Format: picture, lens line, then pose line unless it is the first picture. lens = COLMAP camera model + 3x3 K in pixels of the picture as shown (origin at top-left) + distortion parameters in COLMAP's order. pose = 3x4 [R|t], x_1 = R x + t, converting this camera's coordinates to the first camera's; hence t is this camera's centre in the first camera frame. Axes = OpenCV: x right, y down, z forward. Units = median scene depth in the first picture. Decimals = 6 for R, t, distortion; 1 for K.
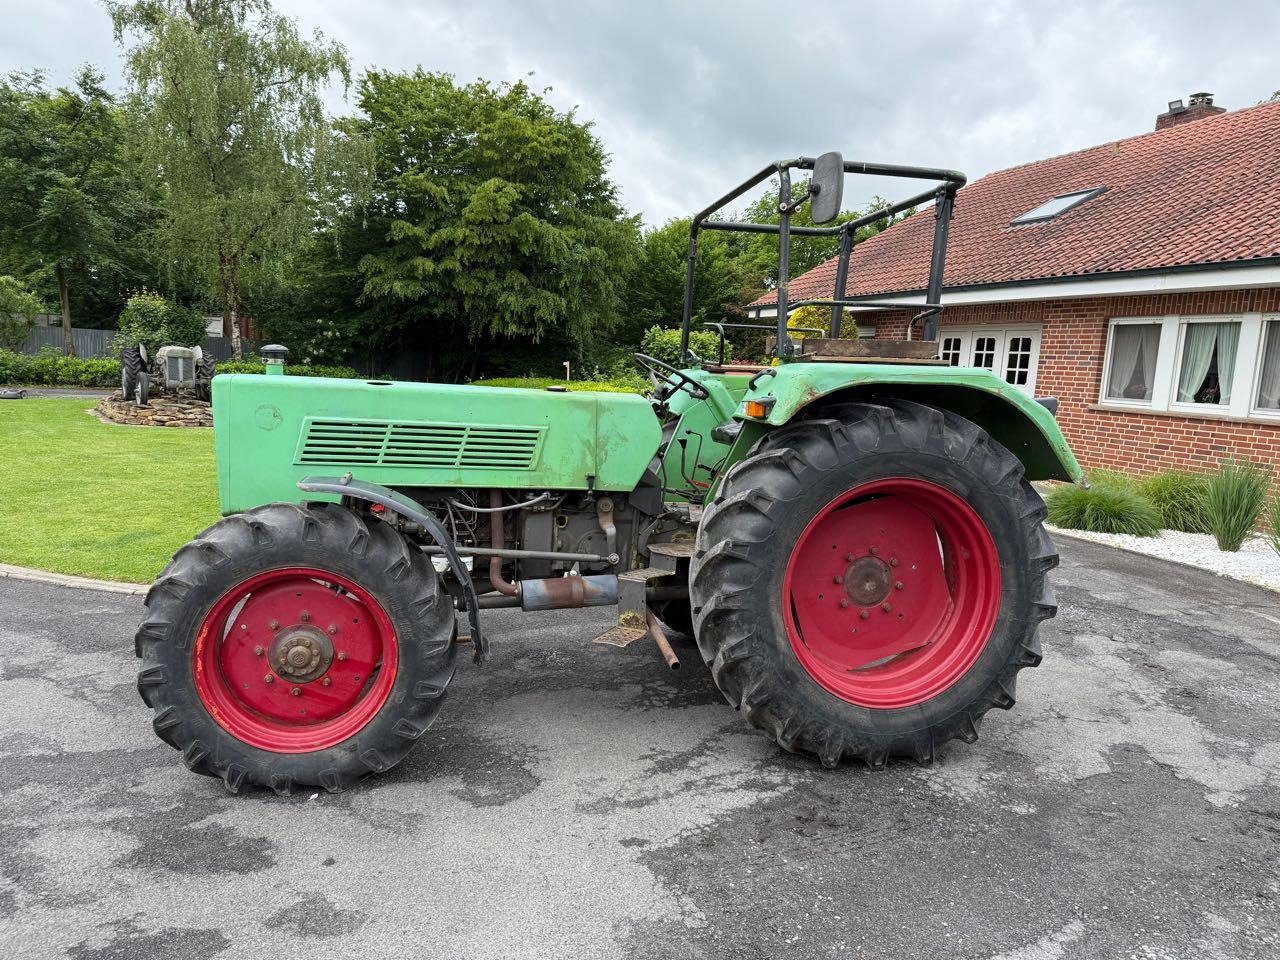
lens RADIAL K [[887.7, 0, 640.0], [0, 887.7, 480.0], [0, 0, 1]] dist [0.059026, -0.067221]
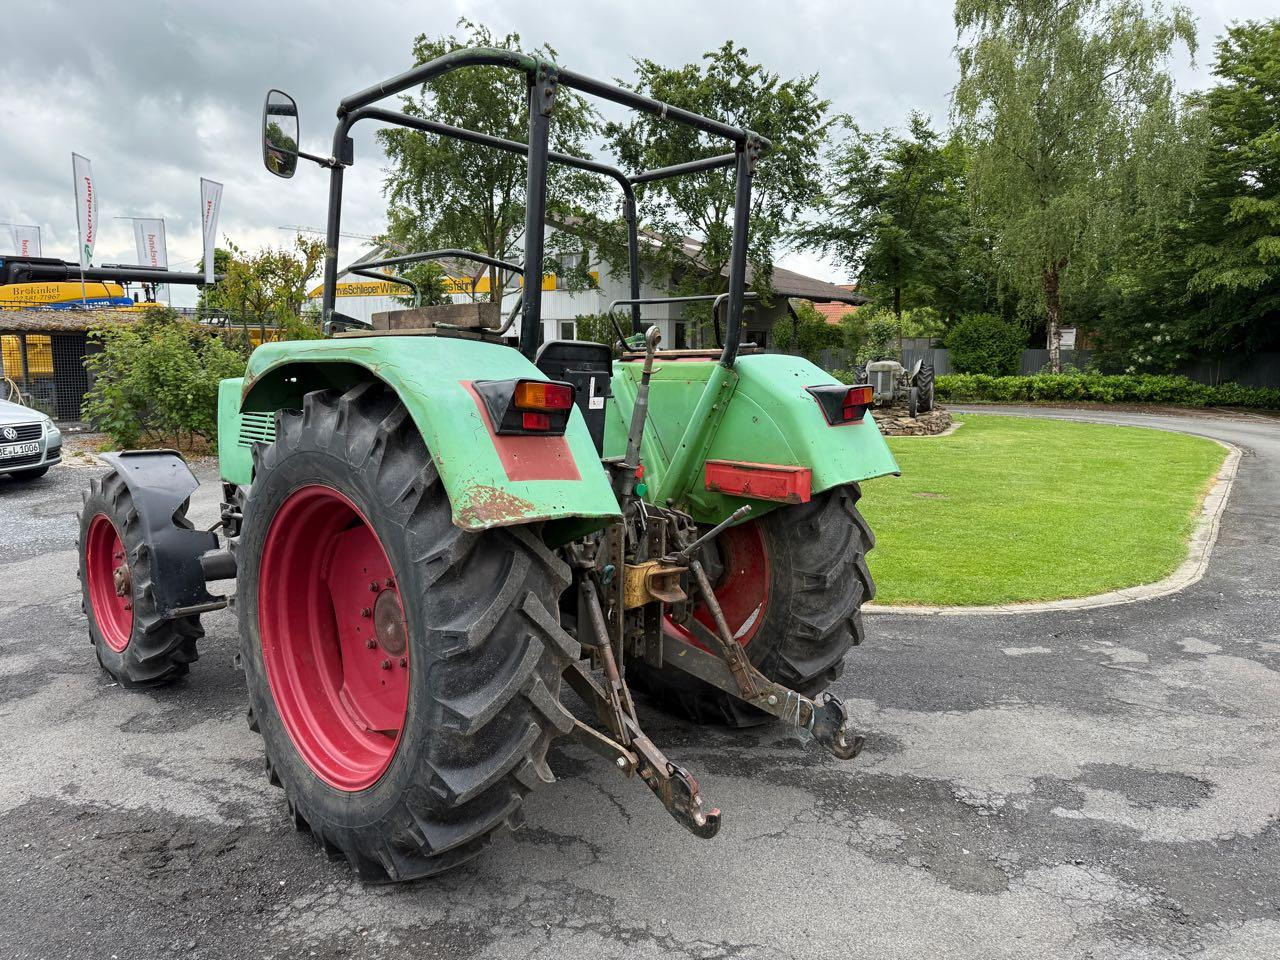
lens RADIAL K [[887.7, 0, 640.0], [0, 887.7, 480.0], [0, 0, 1]] dist [0.059026, -0.067221]
pose [[0.571537, 0.065958, -0.817921, 0.280320], [-0.079439, 0.996530, 0.024851, -0.012470], [0.816722, 0.050771, 0.574793, 0.204367]]
